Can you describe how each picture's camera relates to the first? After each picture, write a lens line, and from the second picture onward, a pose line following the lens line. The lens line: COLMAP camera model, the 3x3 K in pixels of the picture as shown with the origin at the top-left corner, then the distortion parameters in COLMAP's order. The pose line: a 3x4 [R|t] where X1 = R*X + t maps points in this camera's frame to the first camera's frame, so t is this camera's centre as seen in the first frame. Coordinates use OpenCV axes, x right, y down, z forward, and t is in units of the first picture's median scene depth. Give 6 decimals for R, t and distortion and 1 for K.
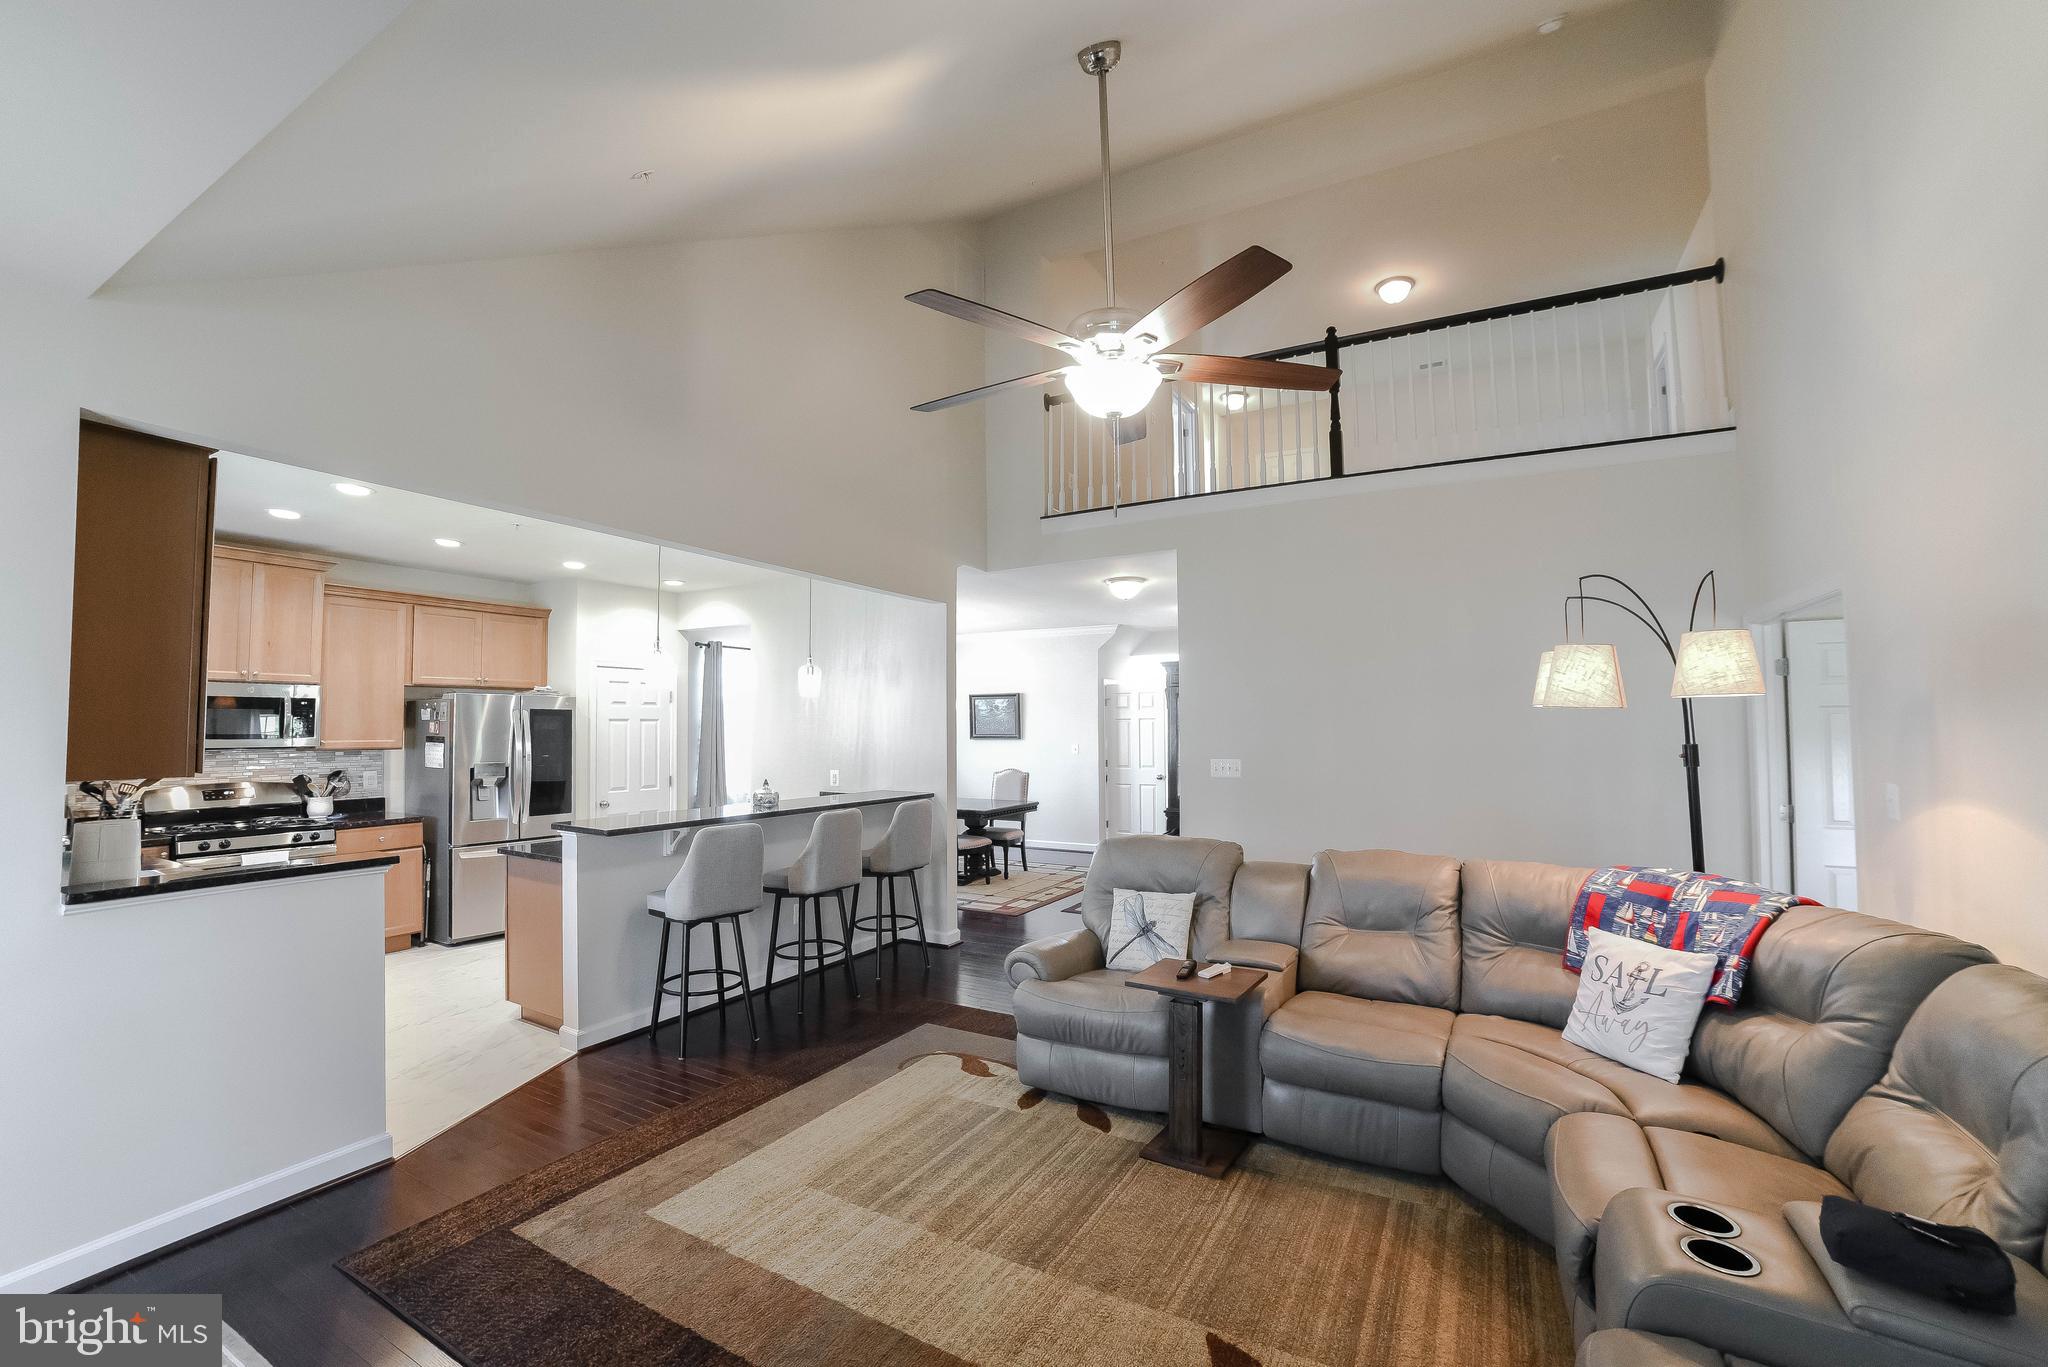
lens RADIAL K [[859.0, 0, 997.5], [0, 859.0, 690.2], [0, 0, 1]] dist [-0.041242, 0.002777]
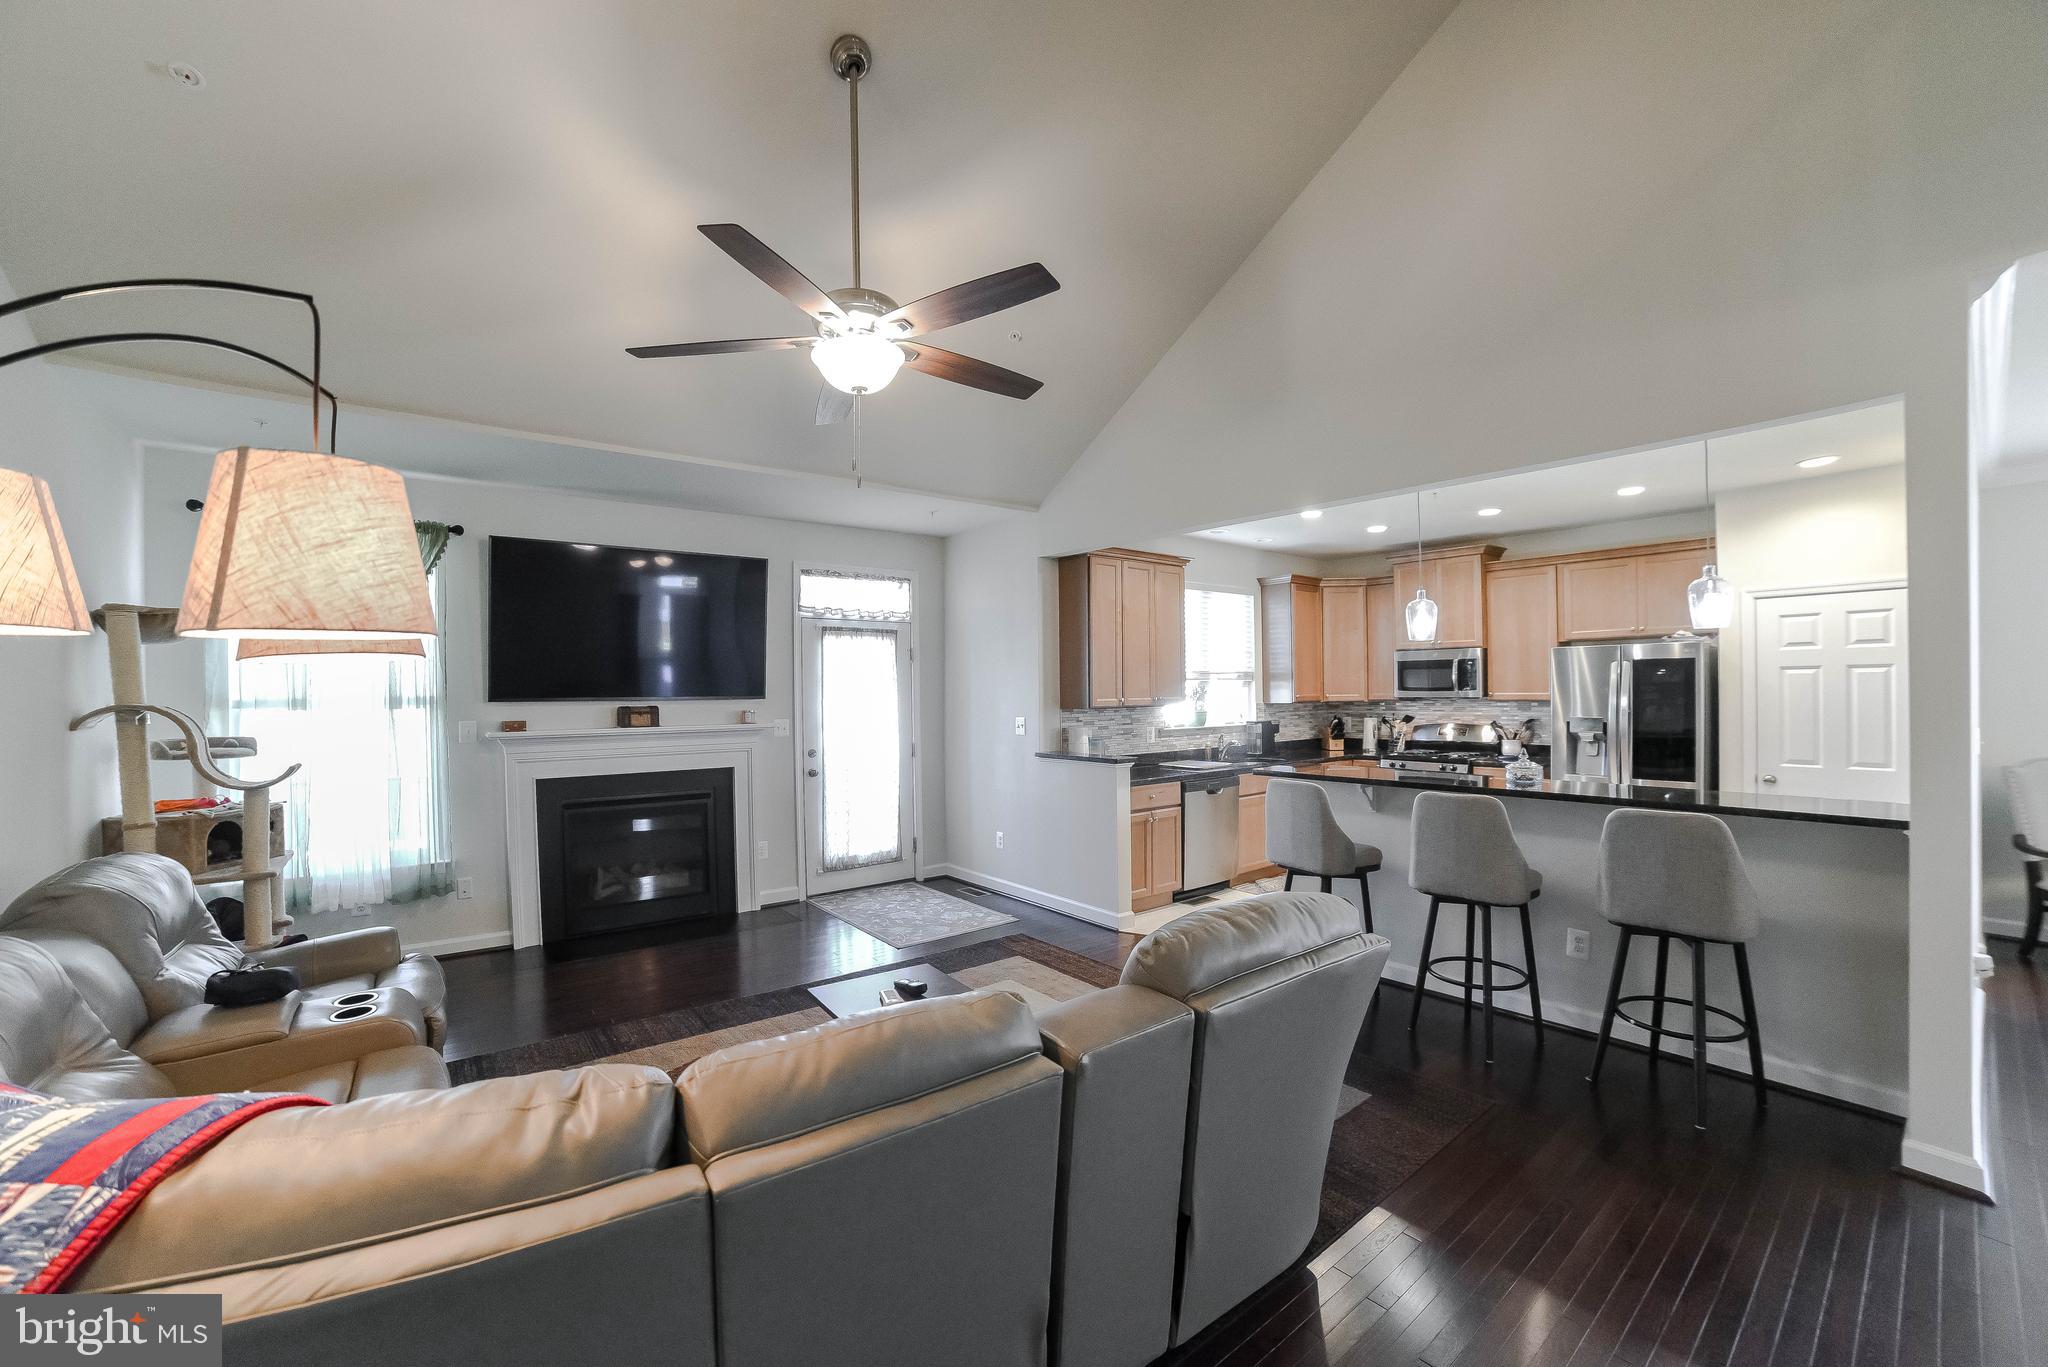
lens RADIAL K [[815.6, 0, 1075.5], [0, 815.6, 701.8], [0, 0, 1]] dist [-0.056438, 0.010449]
pose [[-0.340844, 0.026512, -0.939746, 0.479731], [0.057165, 0.998337, 0.007431, 0.027422], [0.938380, -0.051188, -0.341793, 0.771801]]
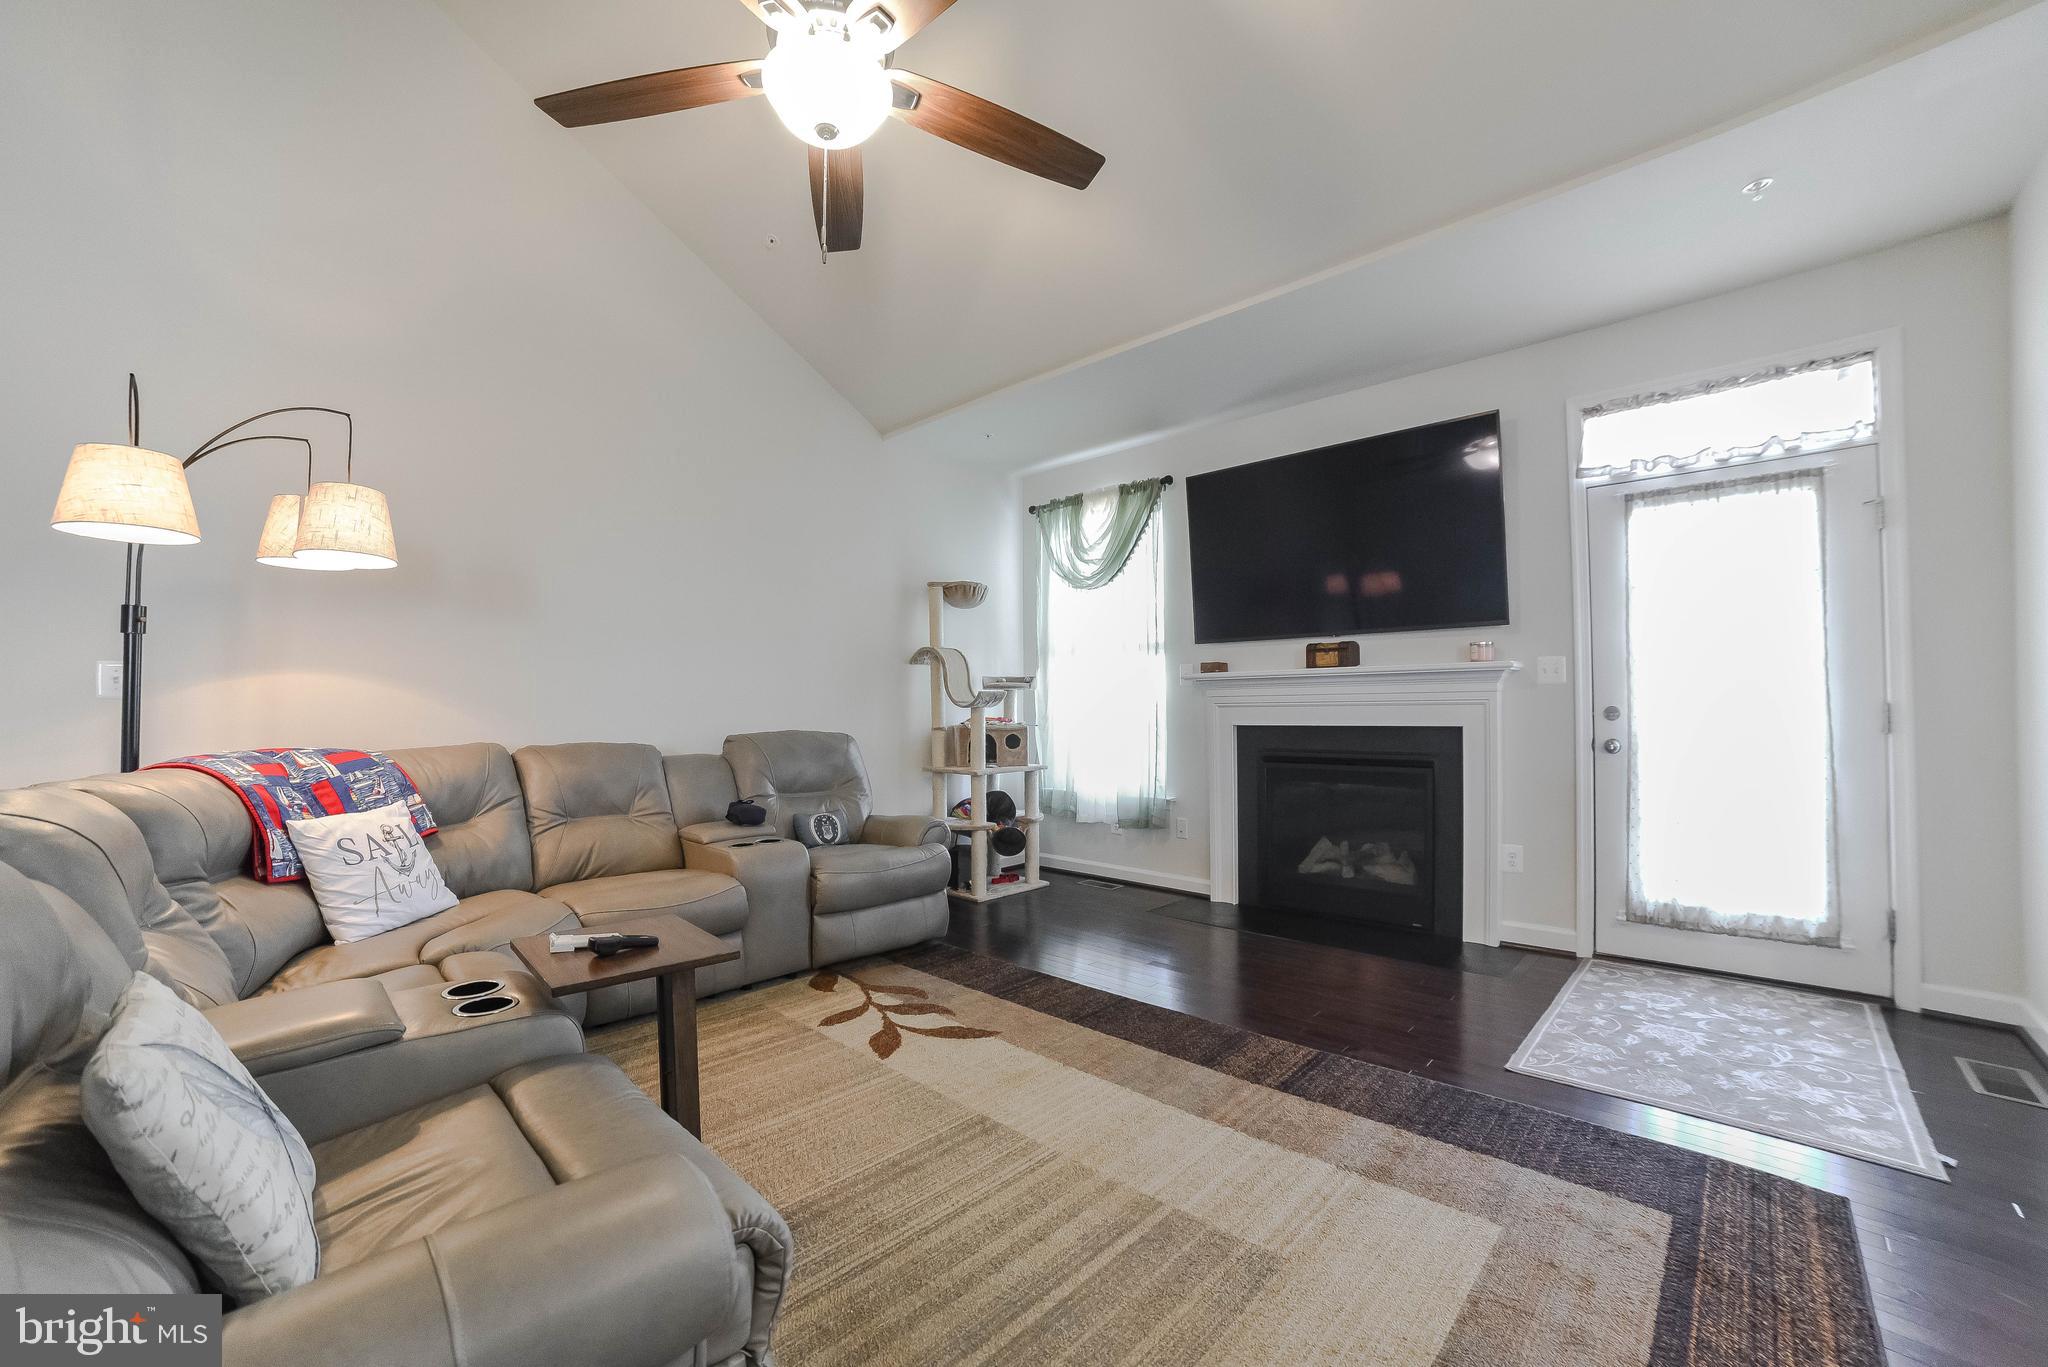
lens RADIAL K [[815.6, 0, 999.3], [0, 815.6, 684.5], [0, 0, 1]] dist [-0.056438, 0.010449]
pose [[-0.967688, 0.023862, 0.251020, -0.083886], [0.003622, 0.996725, -0.080786, 0.106858], [-0.252126, -0.077267, -0.964605, 0.787290]]
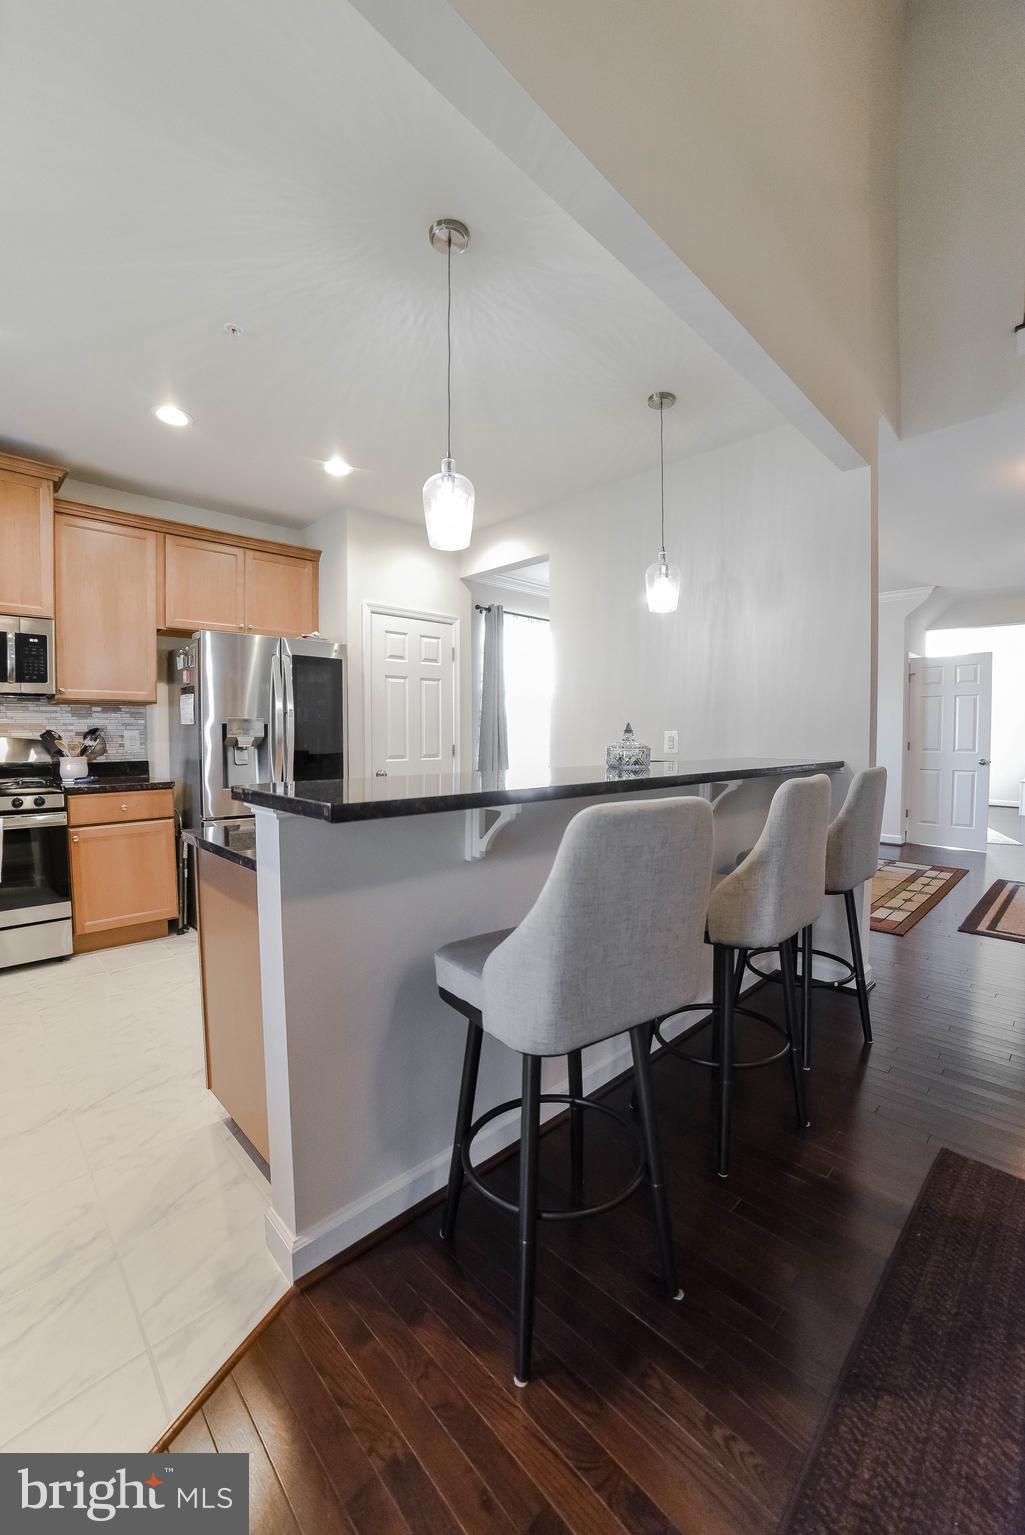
lens RADIAL K [[611.3, 0, 498.3], [0, 611.3, 762.1], [0, 0, 1]] dist [-0.056438, 0.010449]
pose [[0.962241, 0.012233, -0.271925, -0.210236], [0.011138, 0.996383, 0.084238, 0.082770], [0.271972, -0.084086, 0.958624, 0.509691]]
